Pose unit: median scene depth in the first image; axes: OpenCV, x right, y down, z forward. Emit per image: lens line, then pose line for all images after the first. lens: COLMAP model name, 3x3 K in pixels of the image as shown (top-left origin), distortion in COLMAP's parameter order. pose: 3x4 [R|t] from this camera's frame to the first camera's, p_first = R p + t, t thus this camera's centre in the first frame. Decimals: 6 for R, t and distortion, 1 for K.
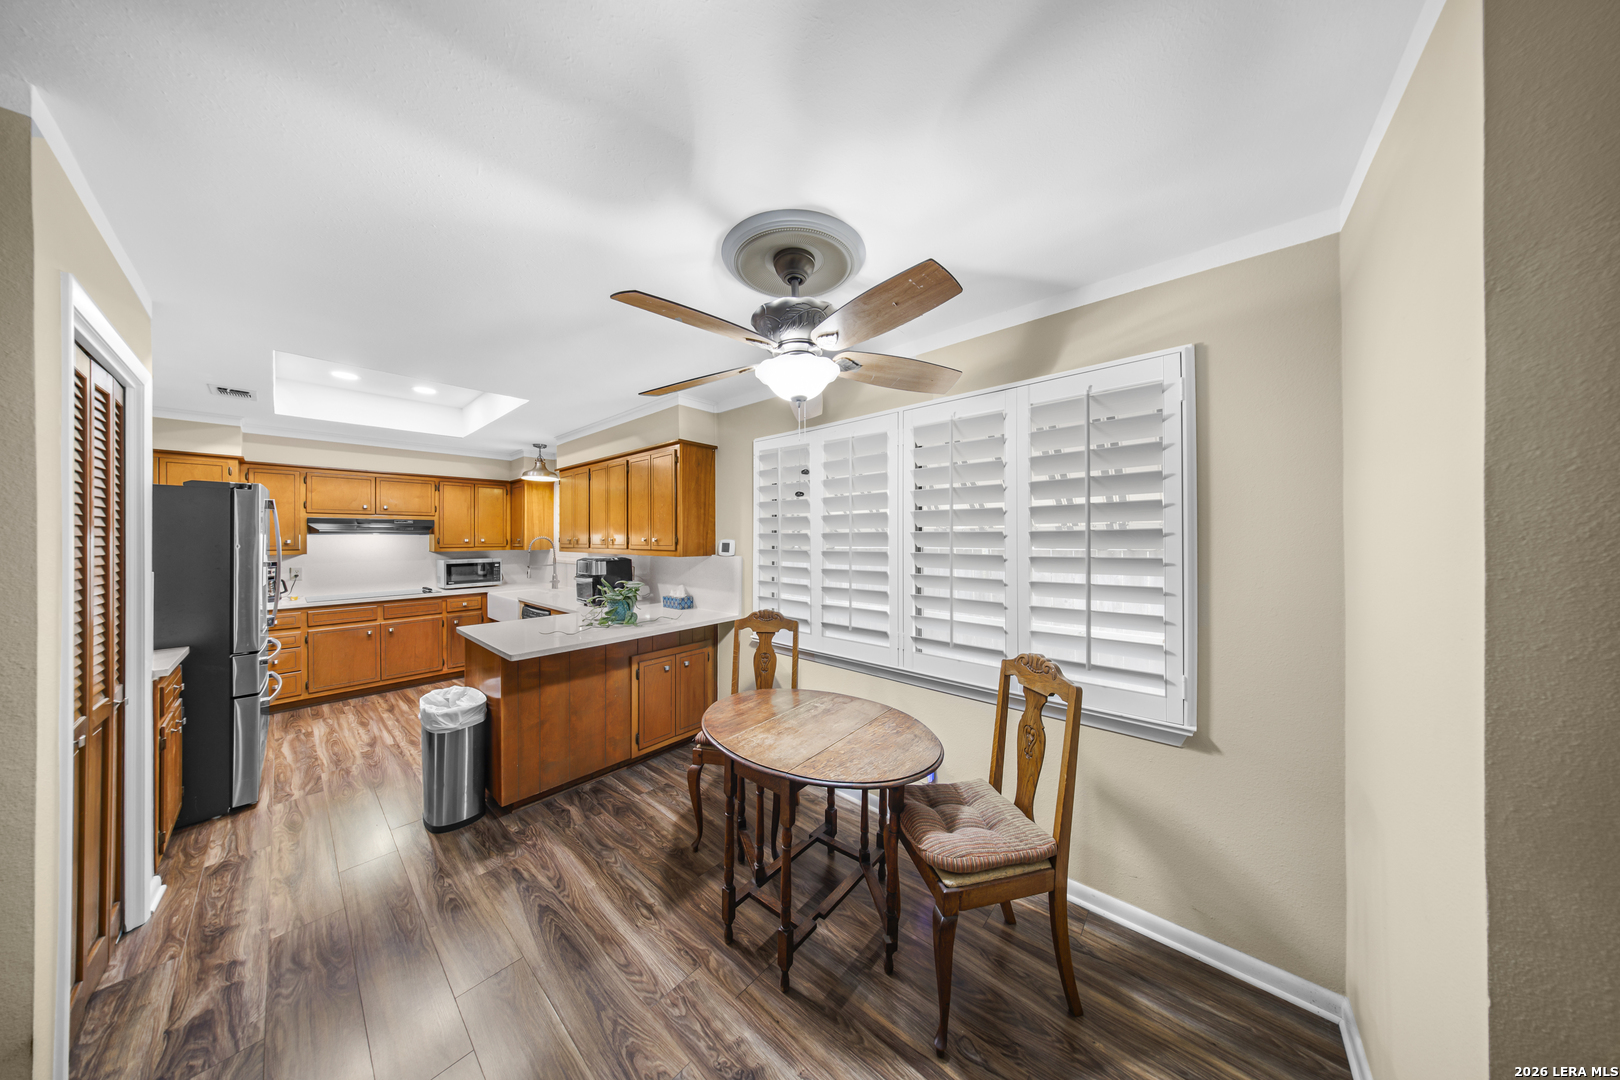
lens RADIAL K [[456.4, 0, 805.1], [0, 456.4, 534.1], [0, 0, 1]] dist [0.000956, 0.000425]
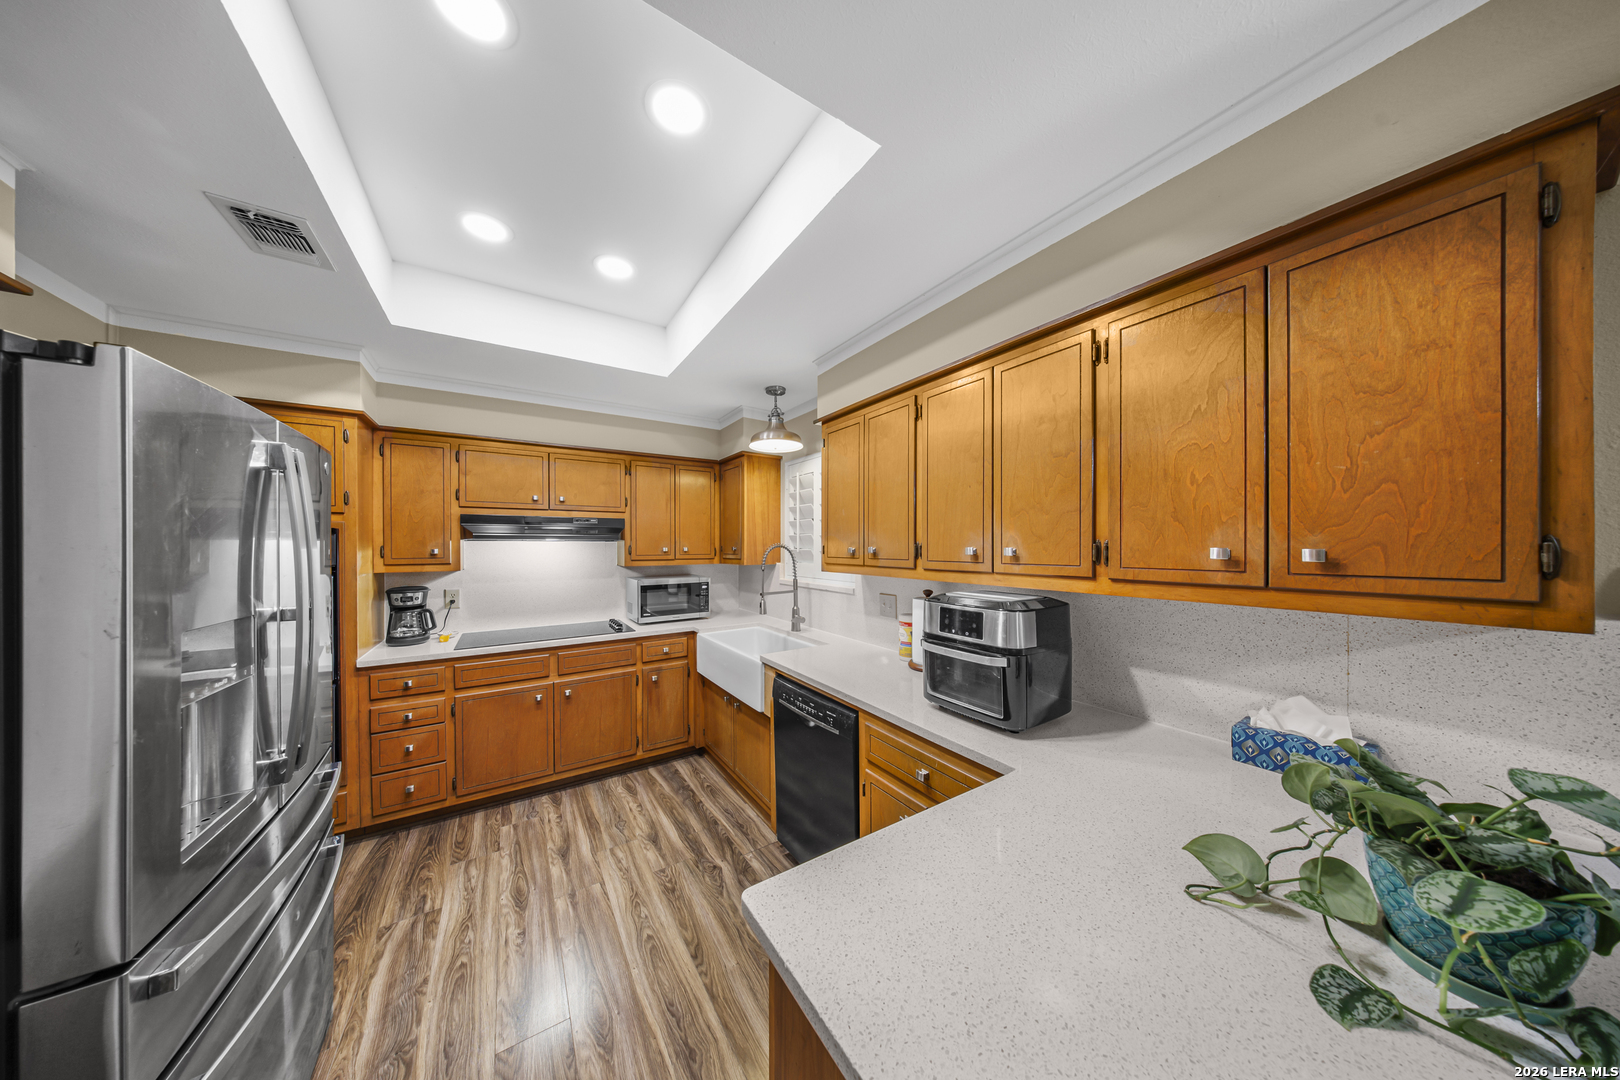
lens RADIAL K [[456.4, 0, 810.9], [0, 456.4, 541.6], [0, 0, 1]] dist [0.000956, 0.000425]
pose [[0.962883, -0.000920, -0.269918, -0.388166], [0.000965, 1.000000, 0.000034, 0.002974], [0.269918, -0.000293, 0.962883, 0.453654]]
